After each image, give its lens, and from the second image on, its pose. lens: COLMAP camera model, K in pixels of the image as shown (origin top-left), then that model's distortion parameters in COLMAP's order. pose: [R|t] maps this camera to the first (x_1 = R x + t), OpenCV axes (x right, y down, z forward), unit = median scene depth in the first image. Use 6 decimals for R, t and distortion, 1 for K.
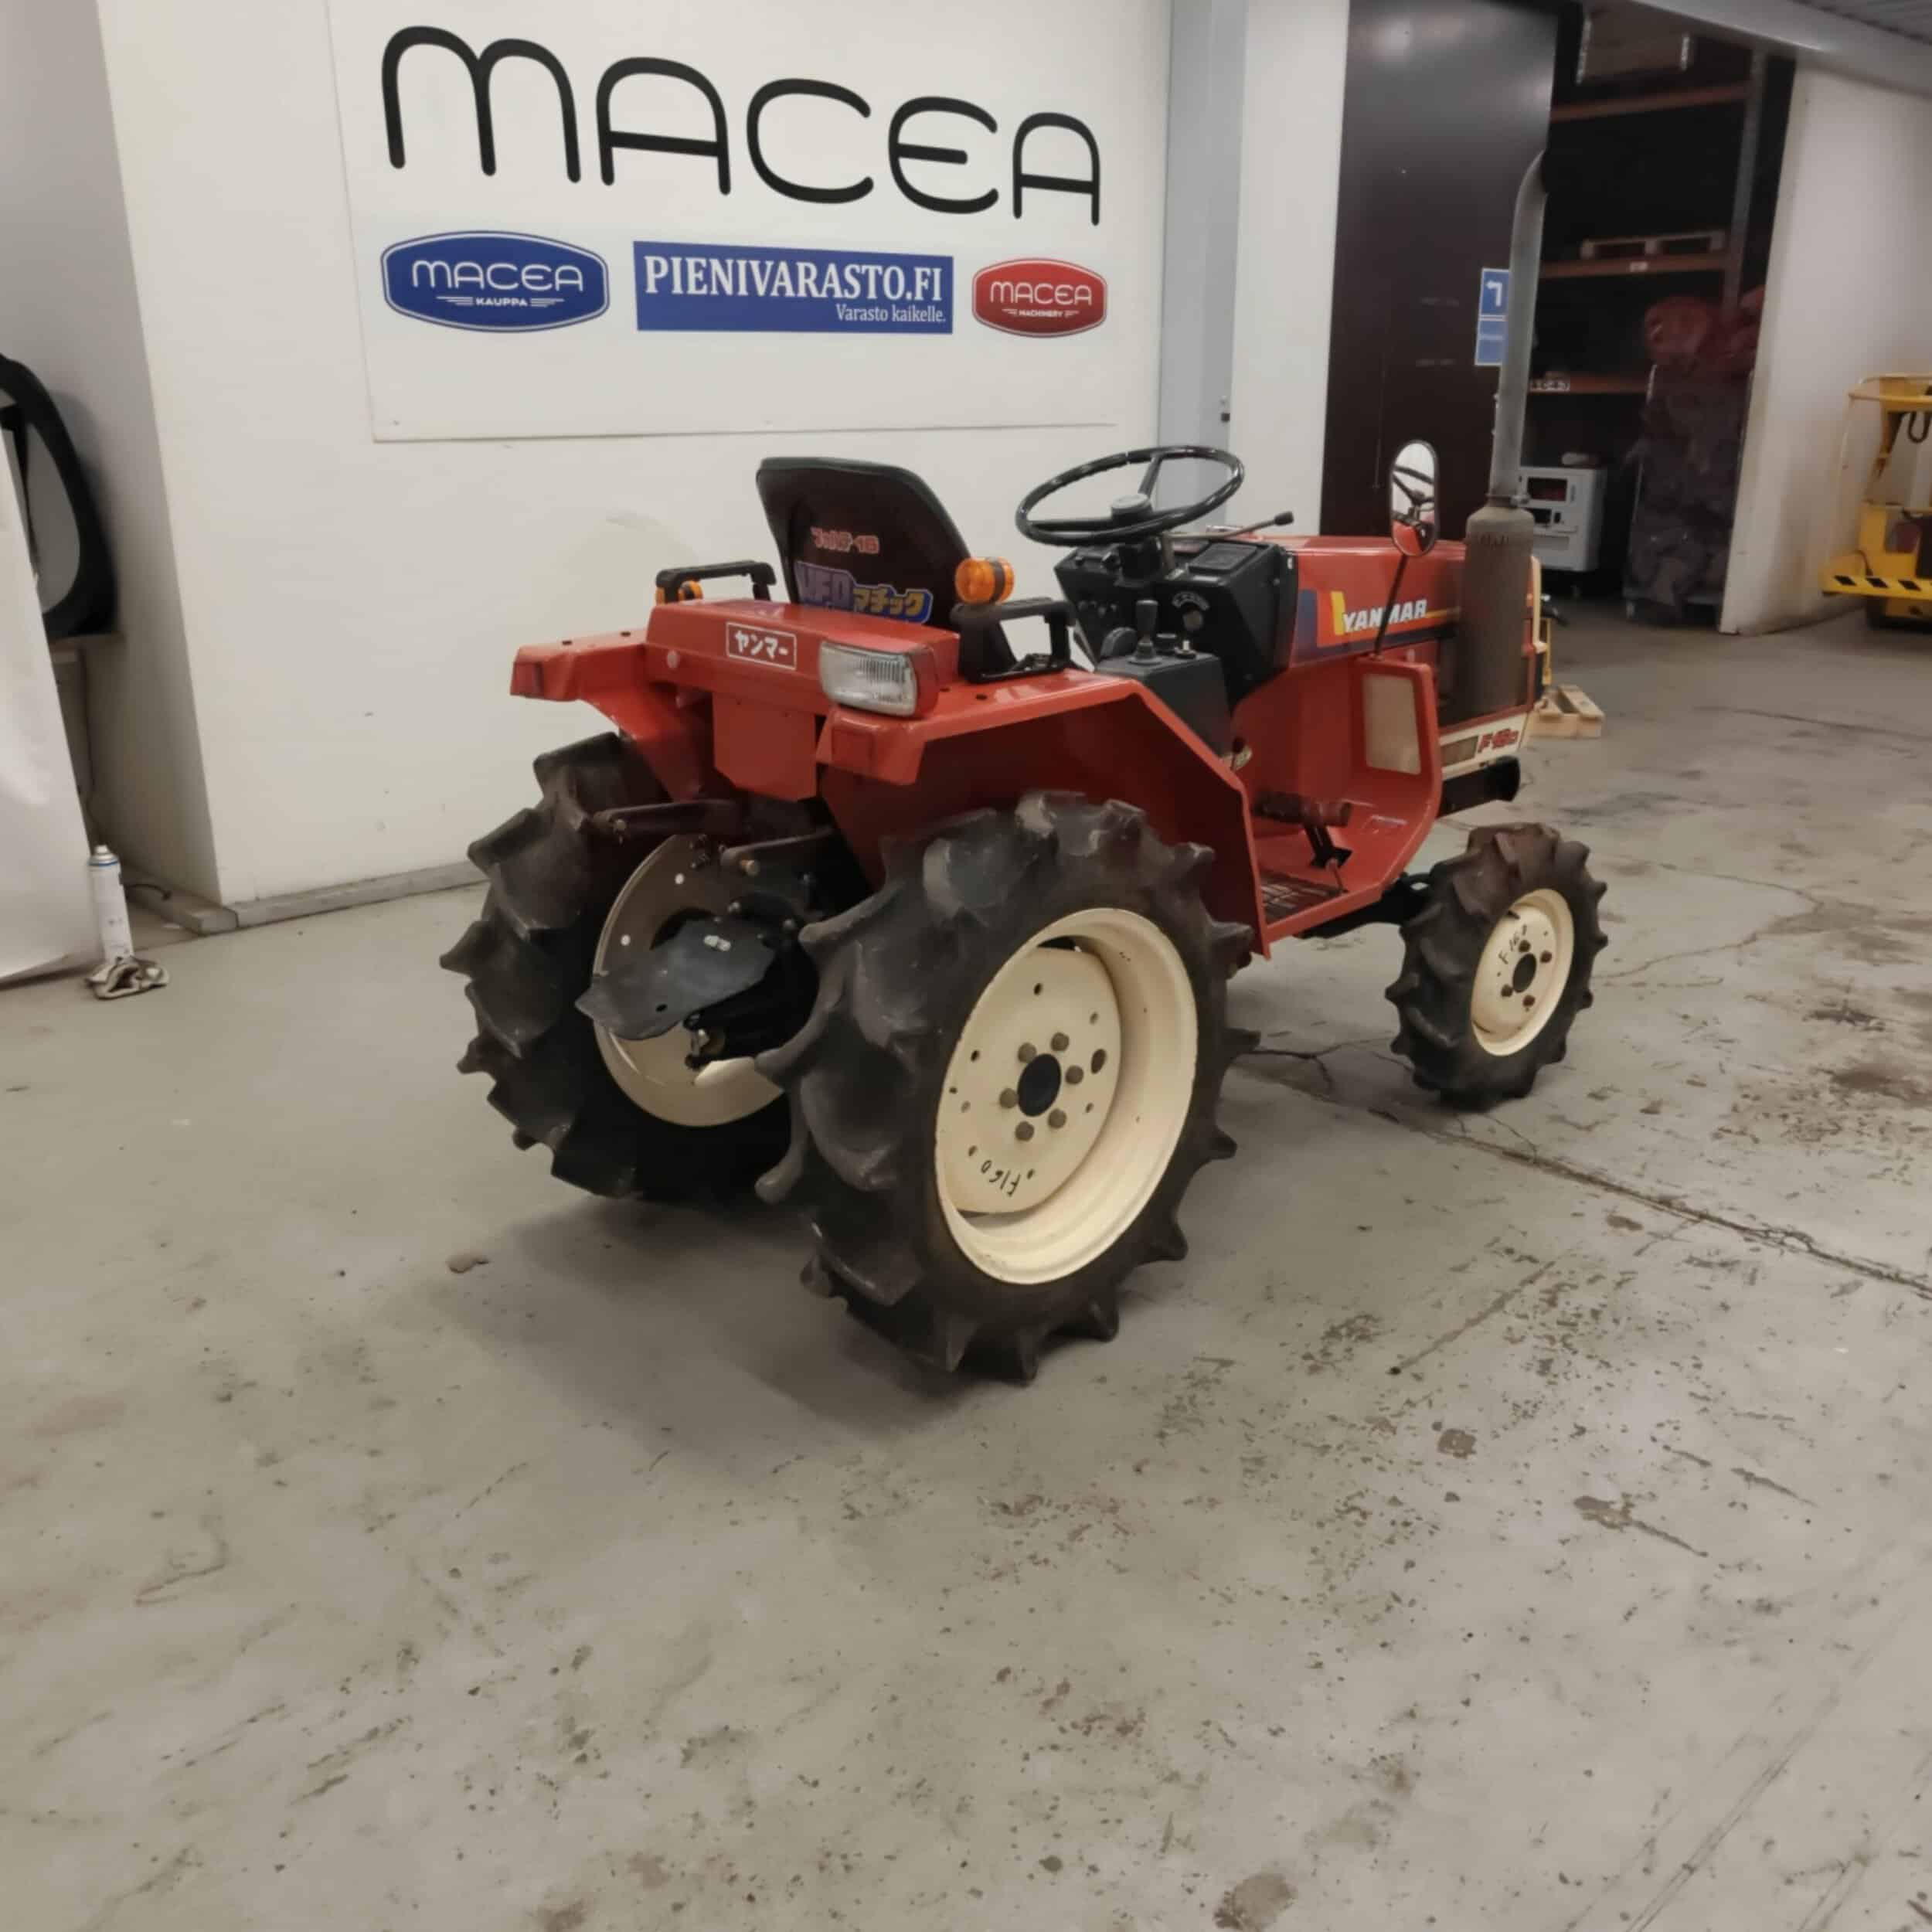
lens RADIAL K [[1808.9, 0, 967.5], [0, 1808.9, 972.3], [0, 0, 1]] dist [-0.004540, 0.013321]
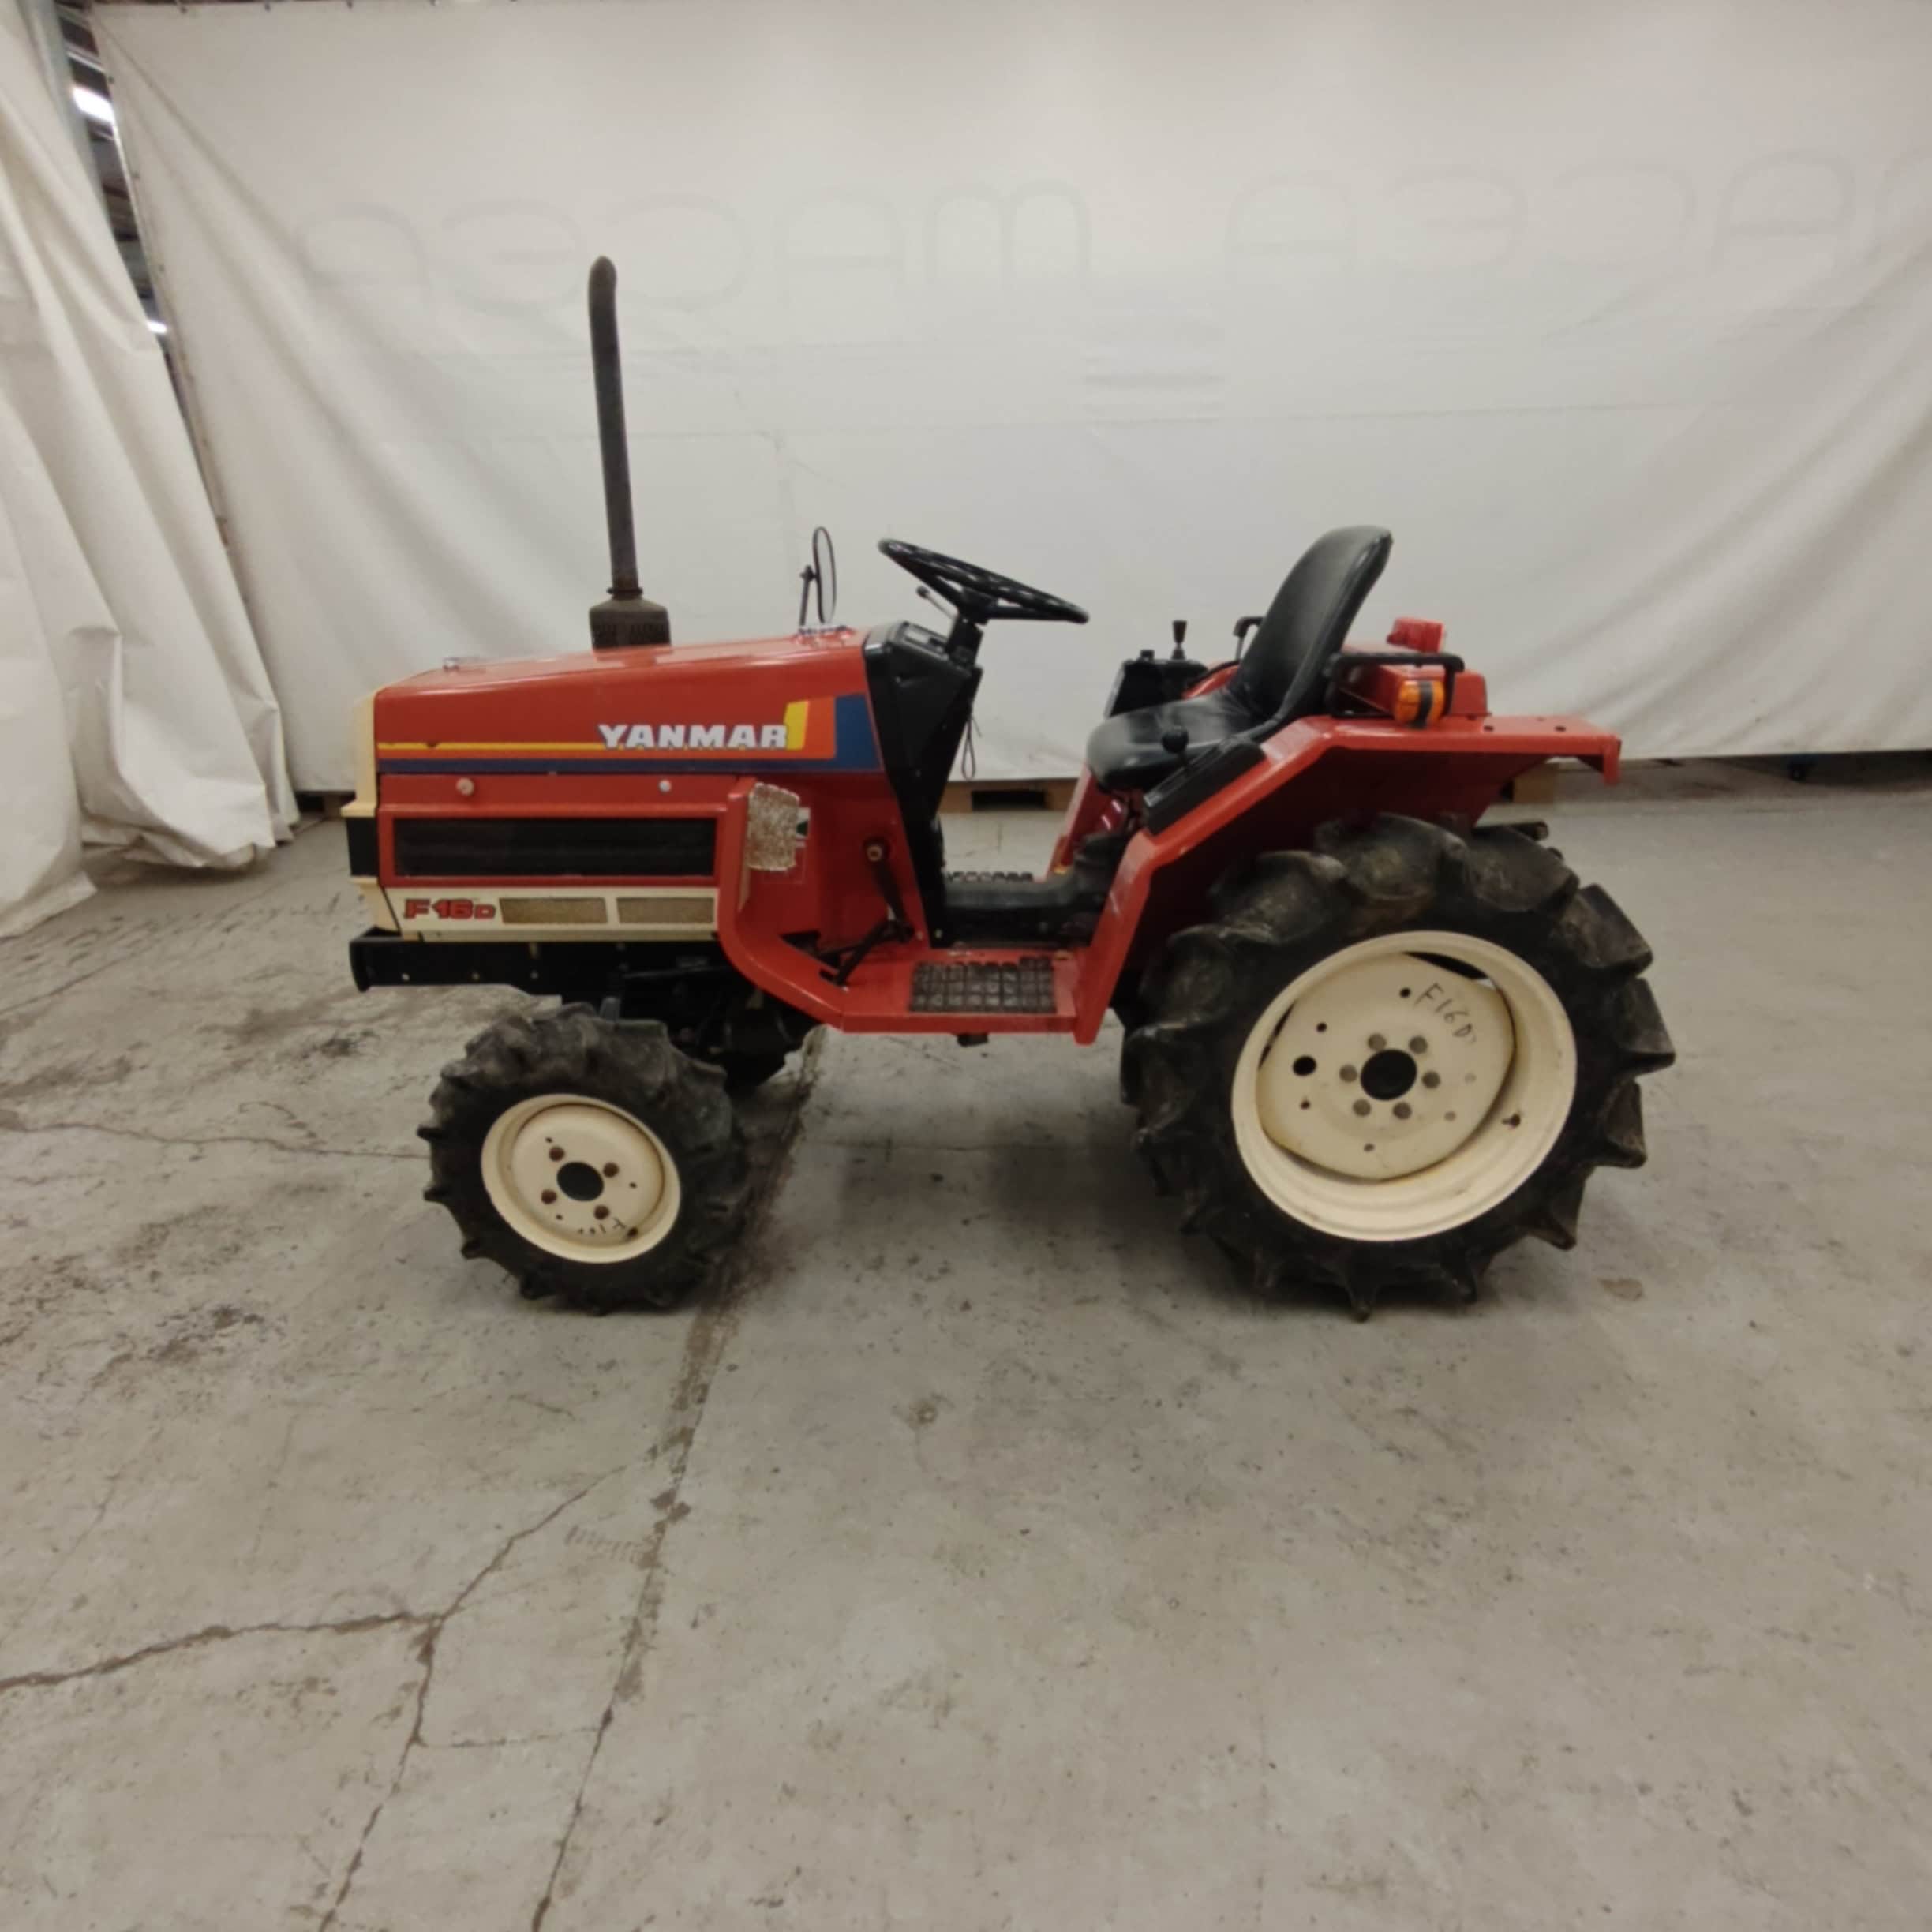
lens RADIAL K [[1217.0, 0, 982.3], [0, 1217.0, 961.6], [0, 0, 1]] dist [-0.001715, 0.005112]
pose [[-0.719210, -0.236980, 0.653129, -0.254081], [0.234330, 0.802223, 0.549115, -0.286736], [-0.654085, 0.547977, -0.521435, 0.899038]]
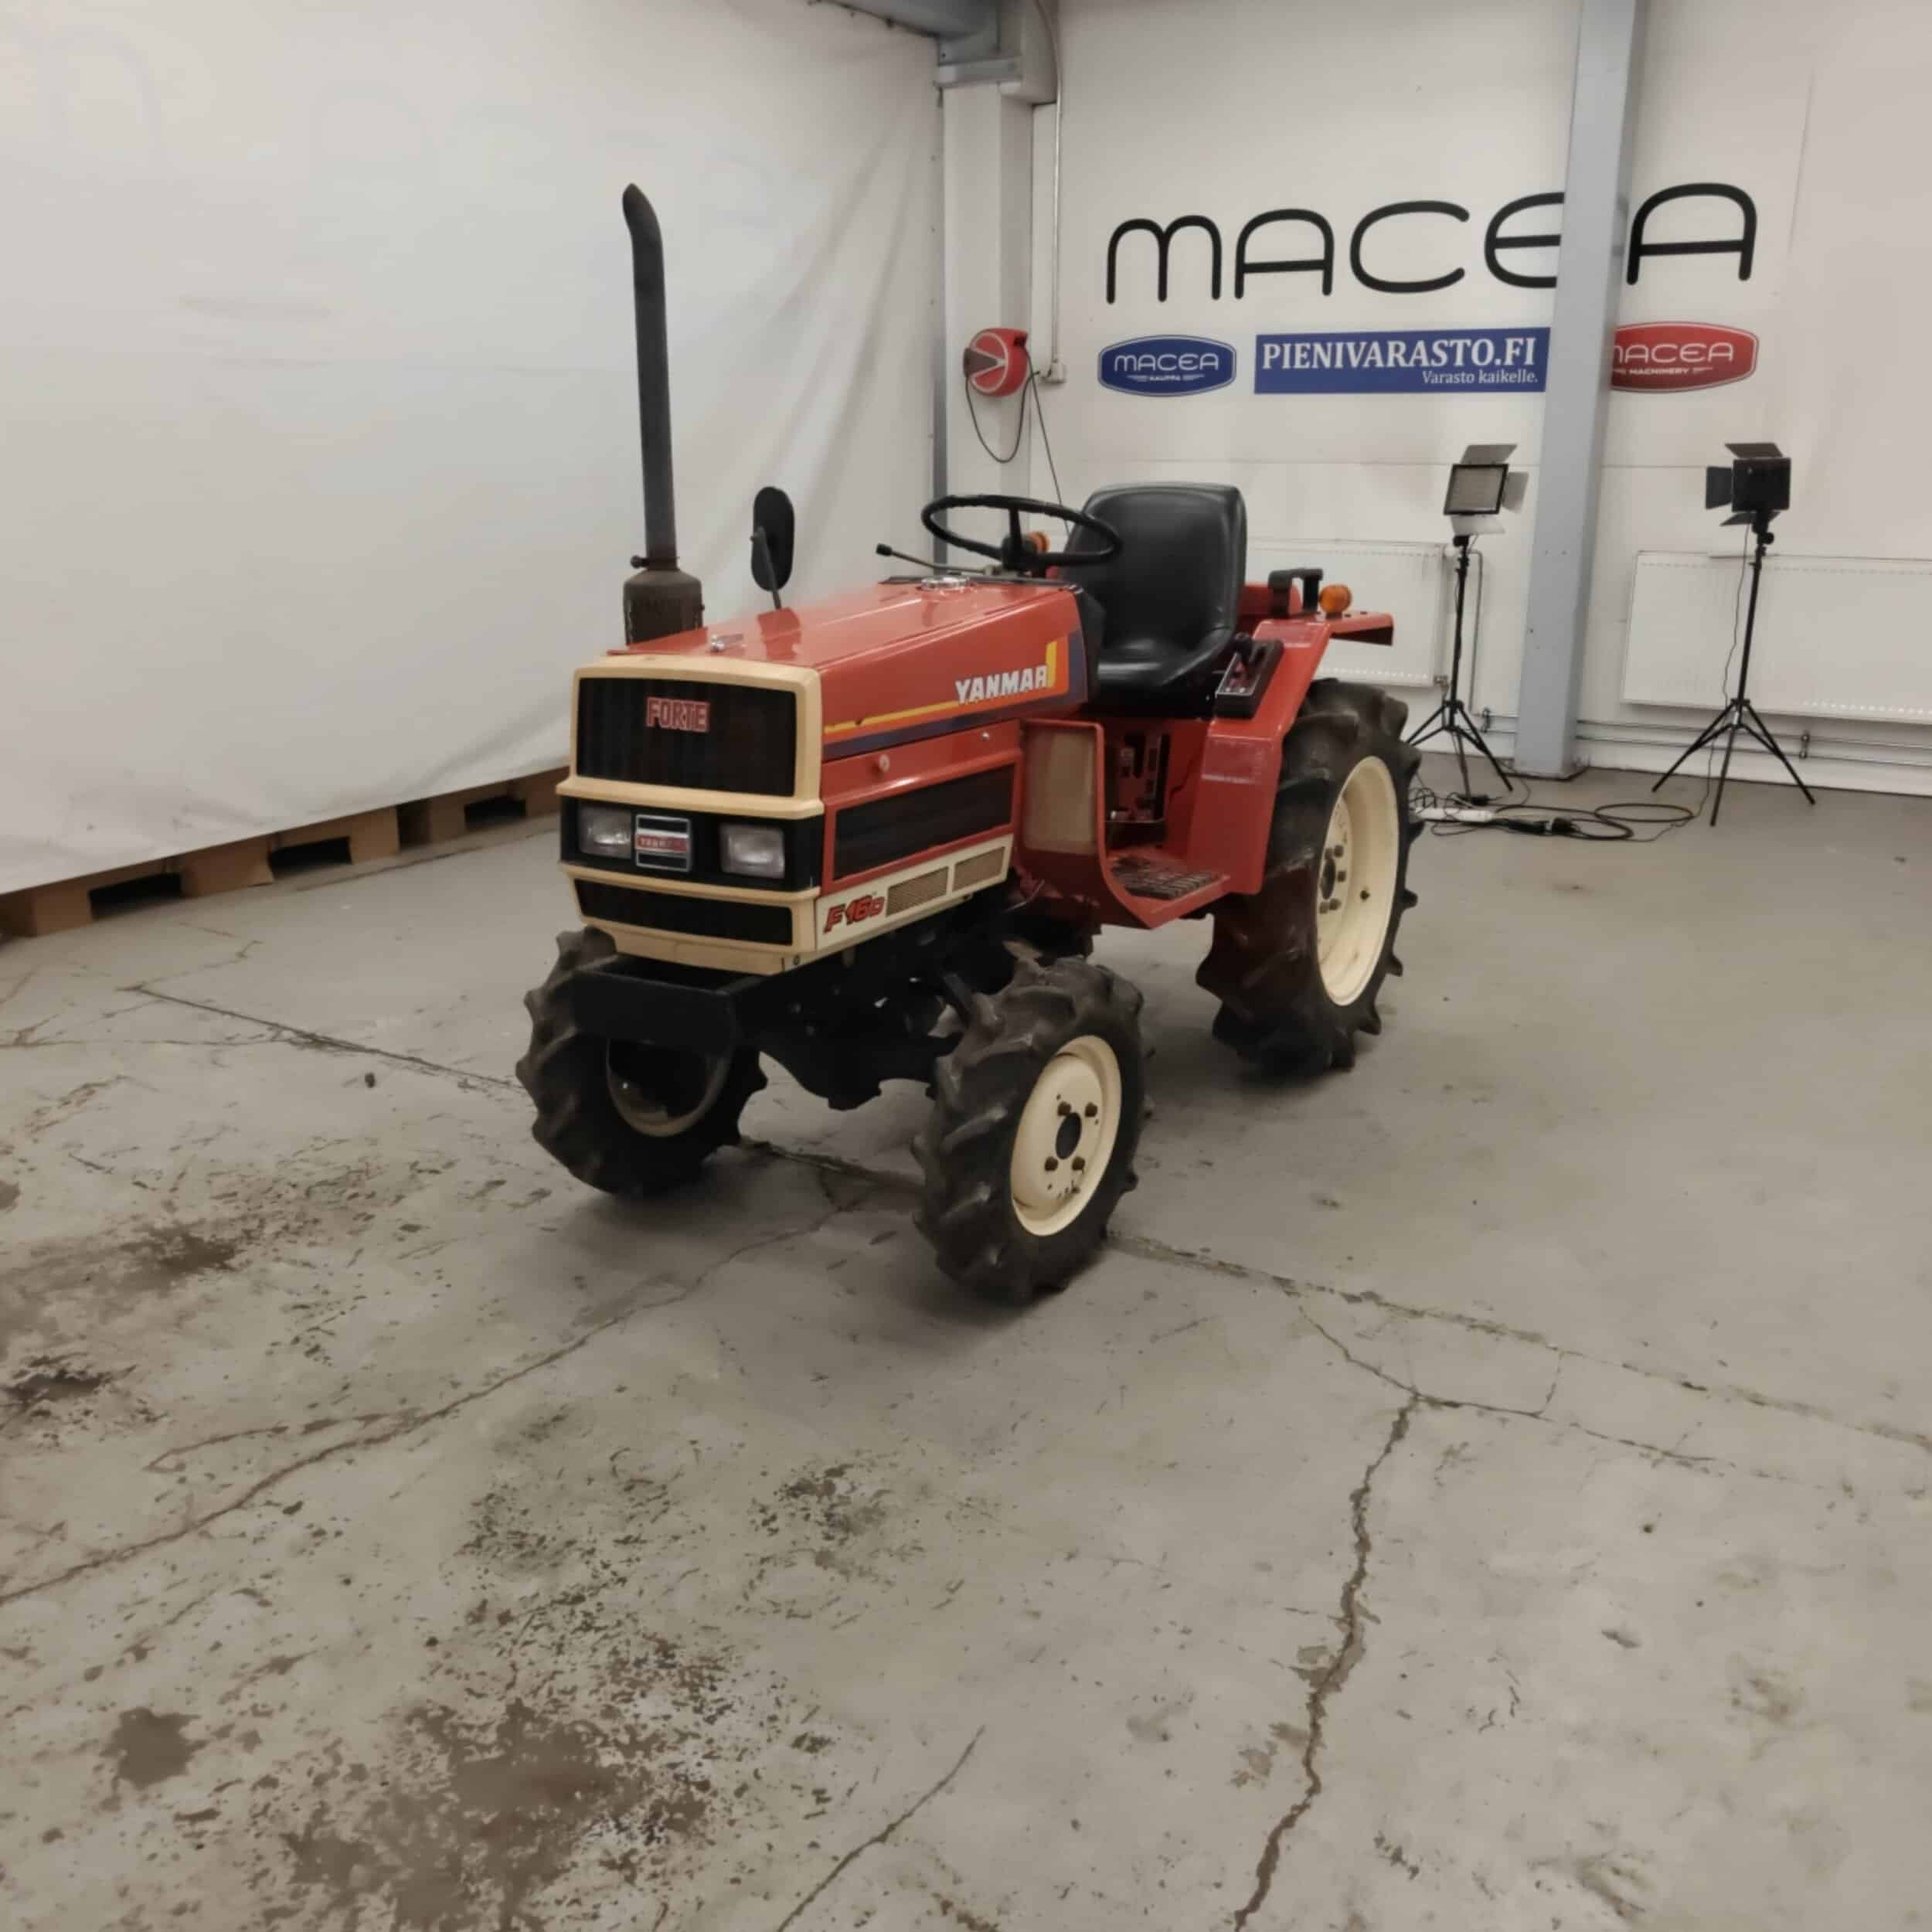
lens RADIAL K [[1822.5, 0, 971.9], [0, 1822.5, 957.2], [0, 0, 1]] dist [0.006284, -0.008819]
pose [[-0.964516, 0.074233, -0.253373, 0.258966], [-0.080995, 0.830198, 0.551553, -0.406761], [0.251293, 0.552504, -0.794727, 1.240257]]
